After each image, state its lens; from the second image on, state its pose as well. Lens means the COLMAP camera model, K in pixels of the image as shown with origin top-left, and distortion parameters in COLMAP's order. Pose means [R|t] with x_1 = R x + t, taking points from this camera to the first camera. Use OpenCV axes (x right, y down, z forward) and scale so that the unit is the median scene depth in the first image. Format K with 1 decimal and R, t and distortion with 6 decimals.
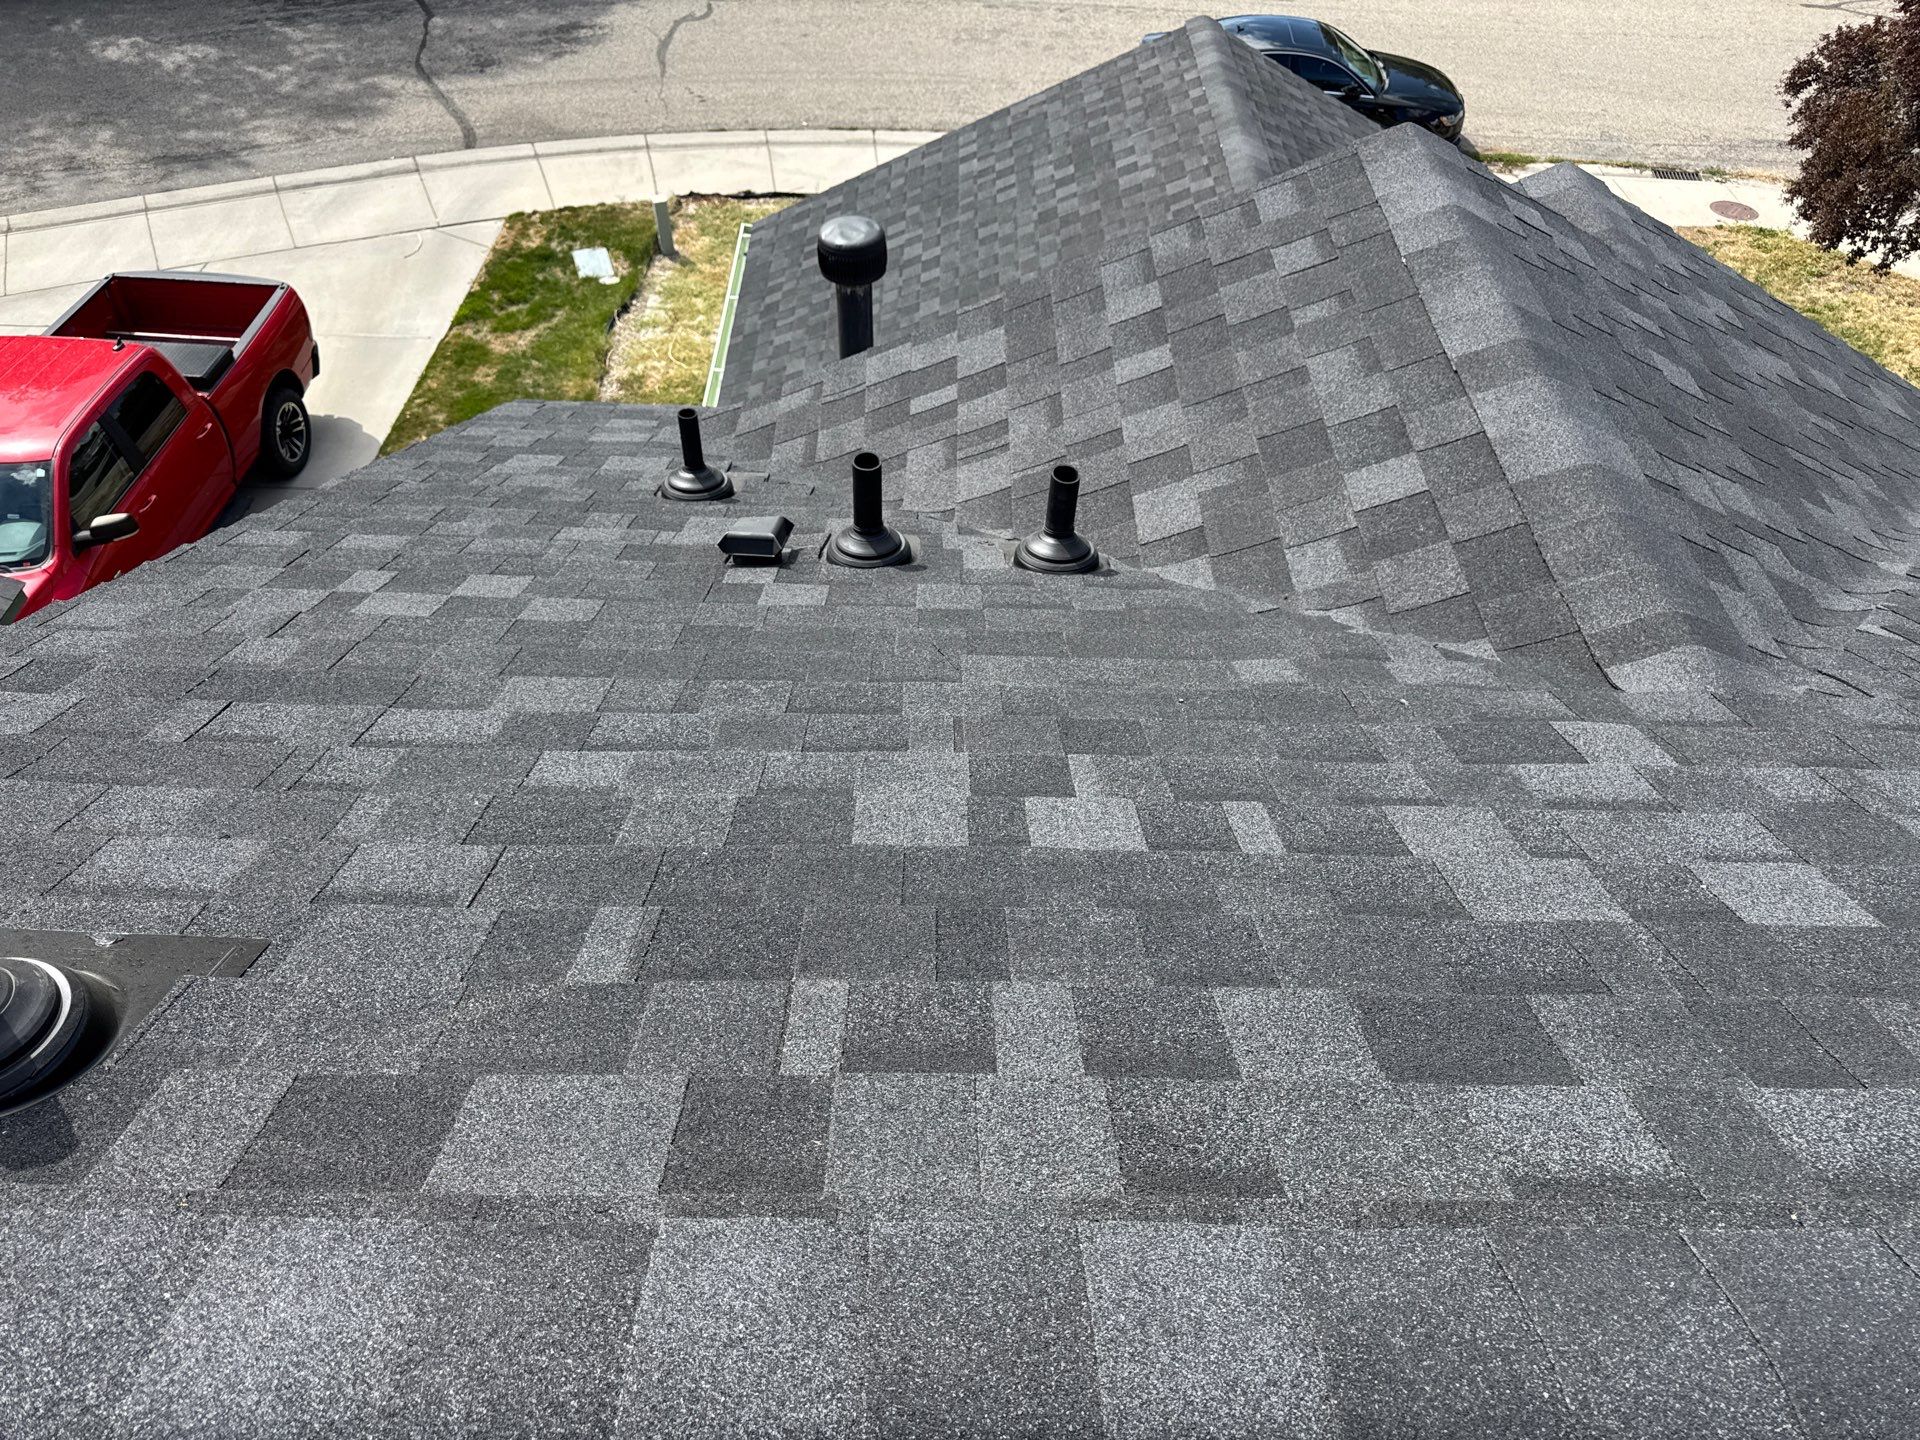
lens RADIAL K [[1360.0, 0, 962.1], [0, 1360.0, 713.2], [0, 0, 1]] dist [0.054643, -0.044230]
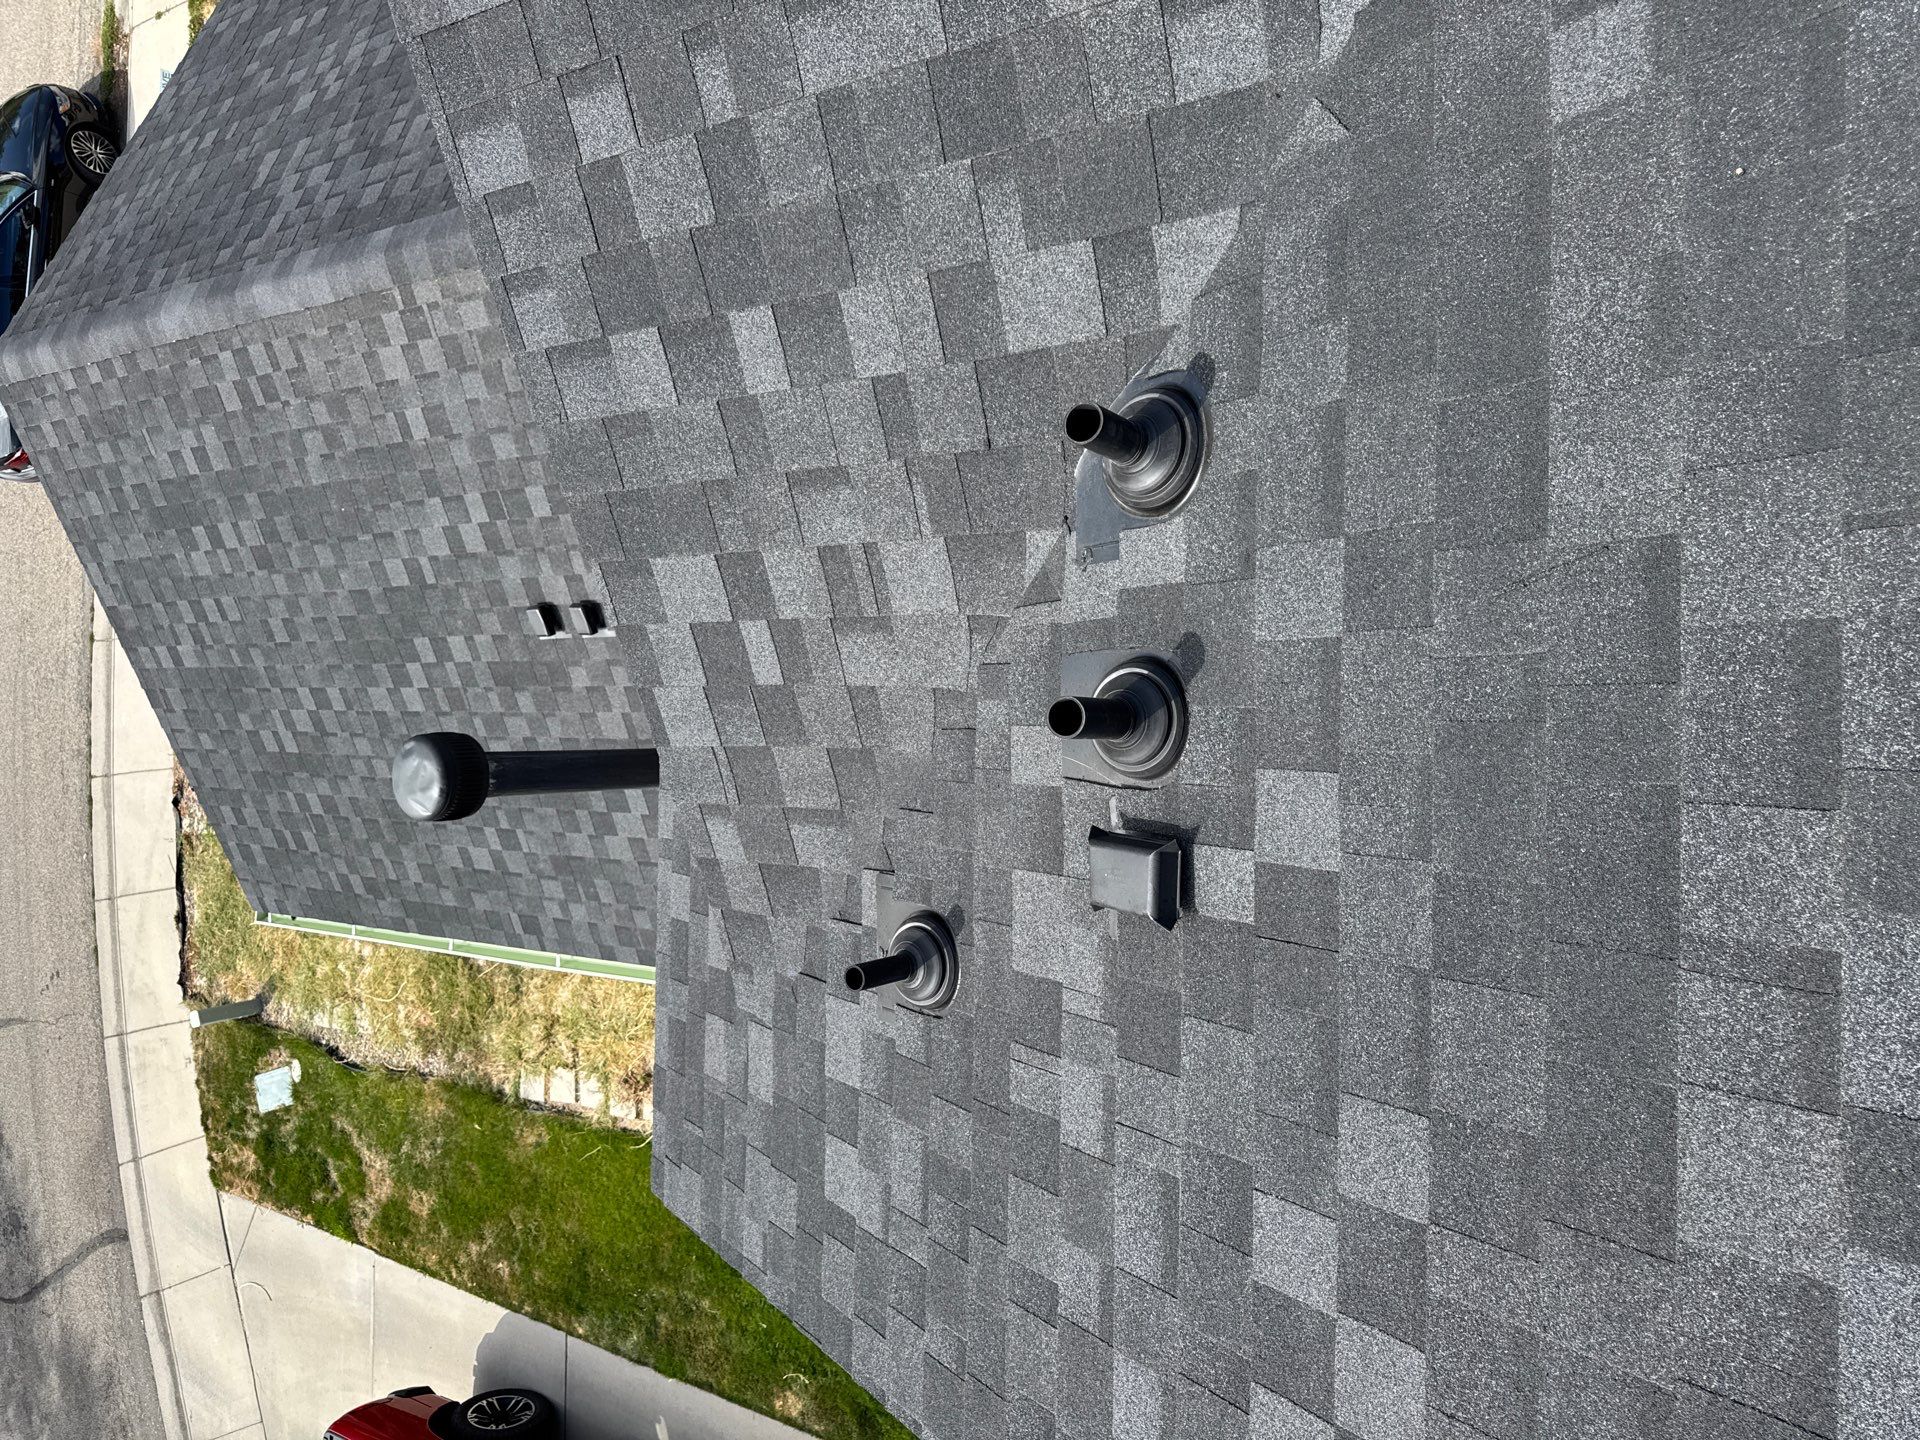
lens RADIAL K [[1360.0, 0, 952.5], [0, 1360.0, 730.9], [0, 0, 1]] dist [0.054643, -0.044230]
pose [[-0.000529, -0.999468, -0.032603, -0.009579], [0.983260, -0.006461, 0.182091, -0.063898], [-0.182205, -0.031961, 0.982741, 0.059733]]
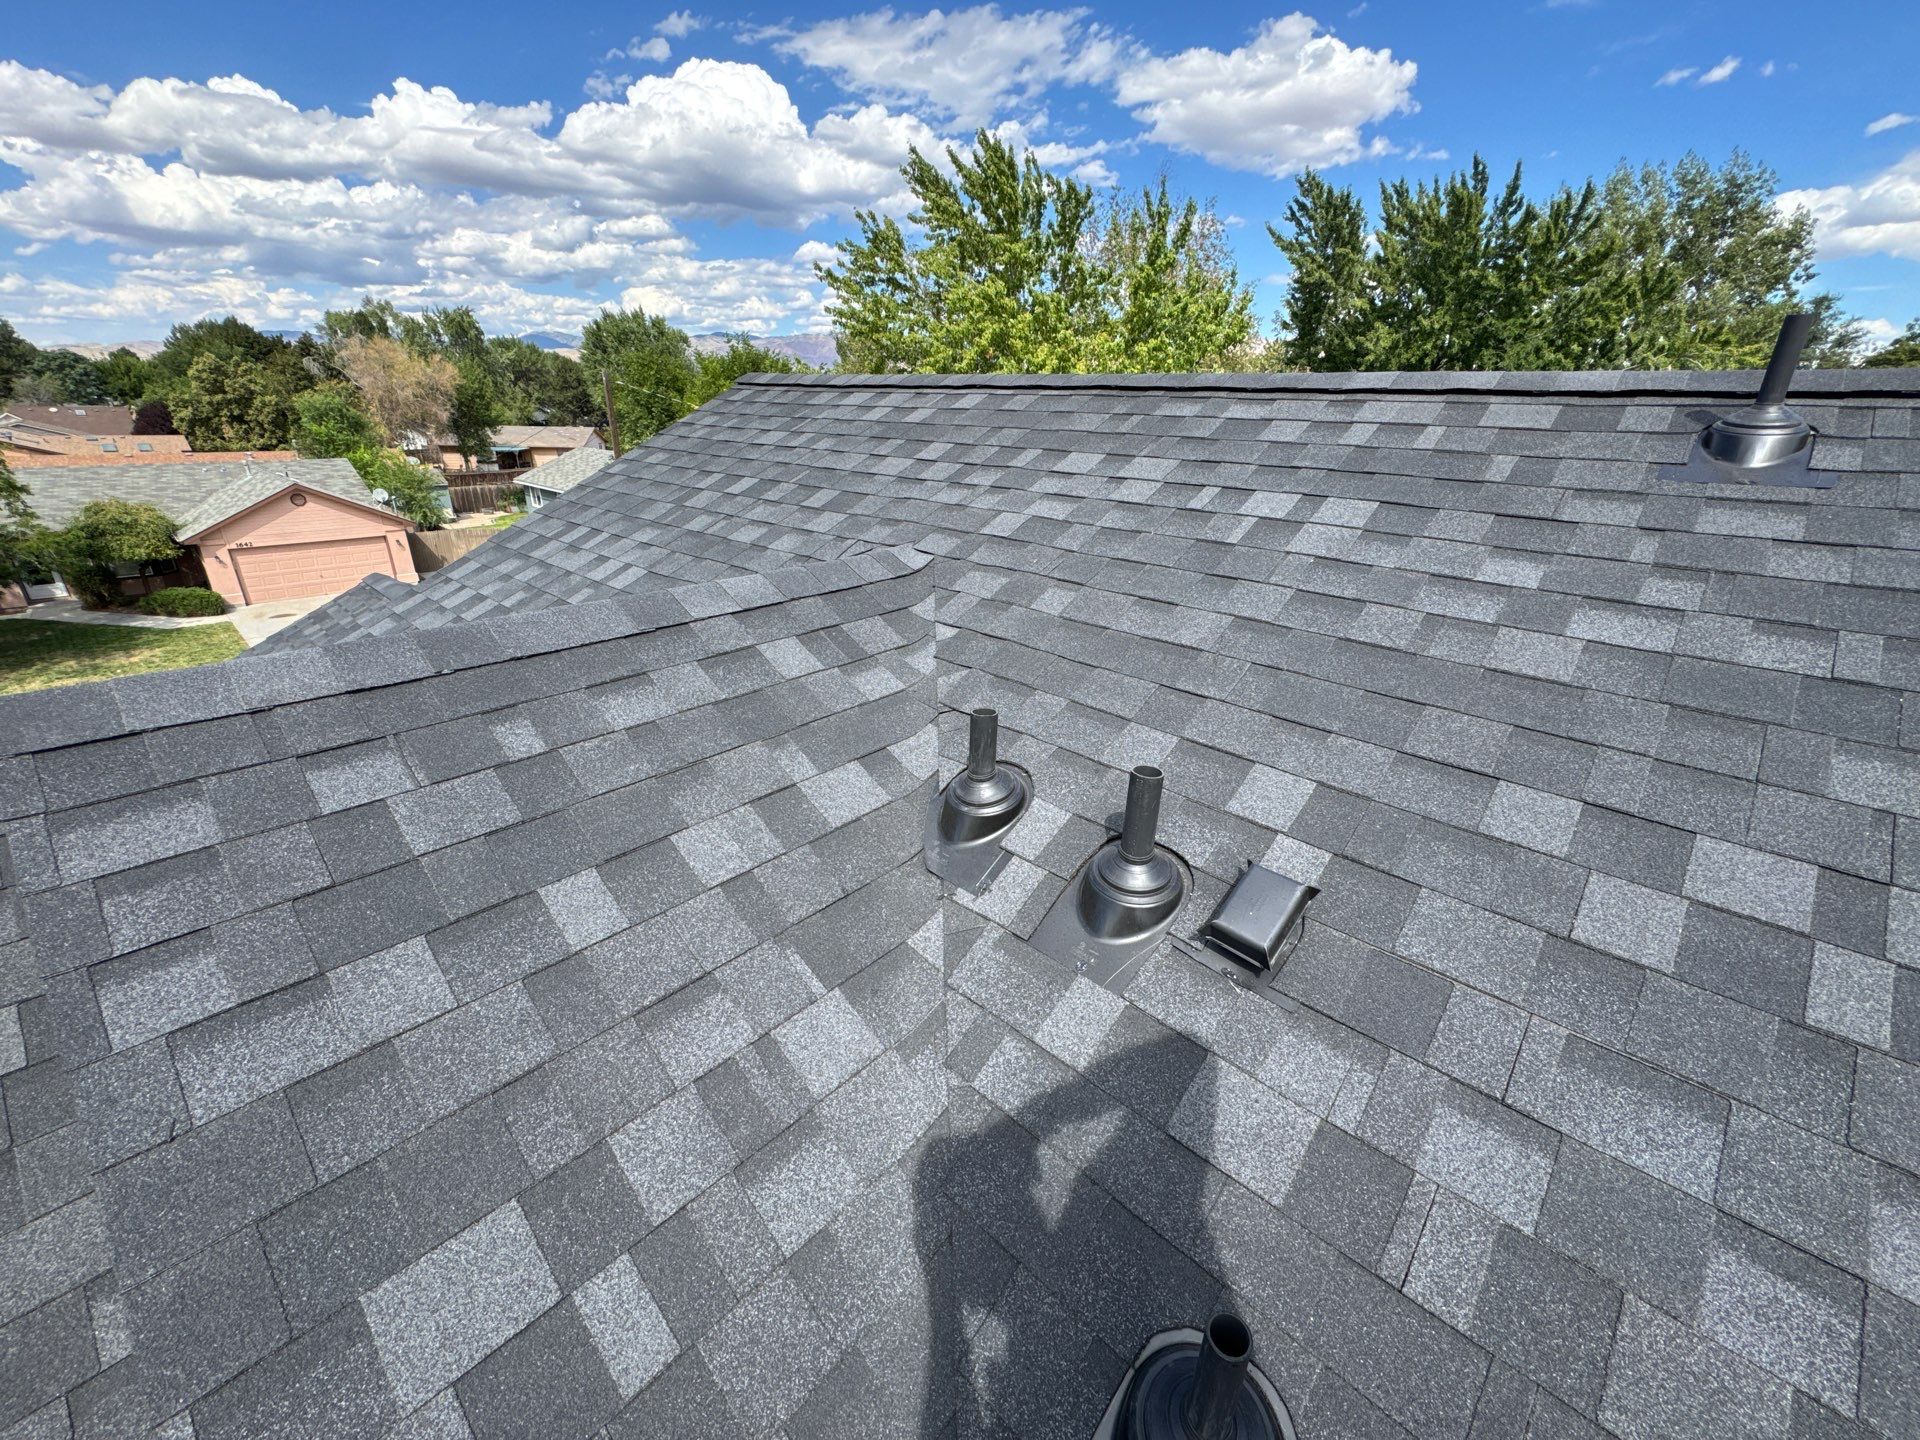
lens RADIAL K [[773.7, 0, 951.0], [0, 773.7, 708.4], [0, 0, 1]] dist [0.000711, 0.000187]
pose [[-0.729006, -0.300927, 0.614811, -0.048852], [0.464045, 0.443011, 0.767074, -0.115171], [-0.503202, 0.844502, -0.183314, 0.197468]]
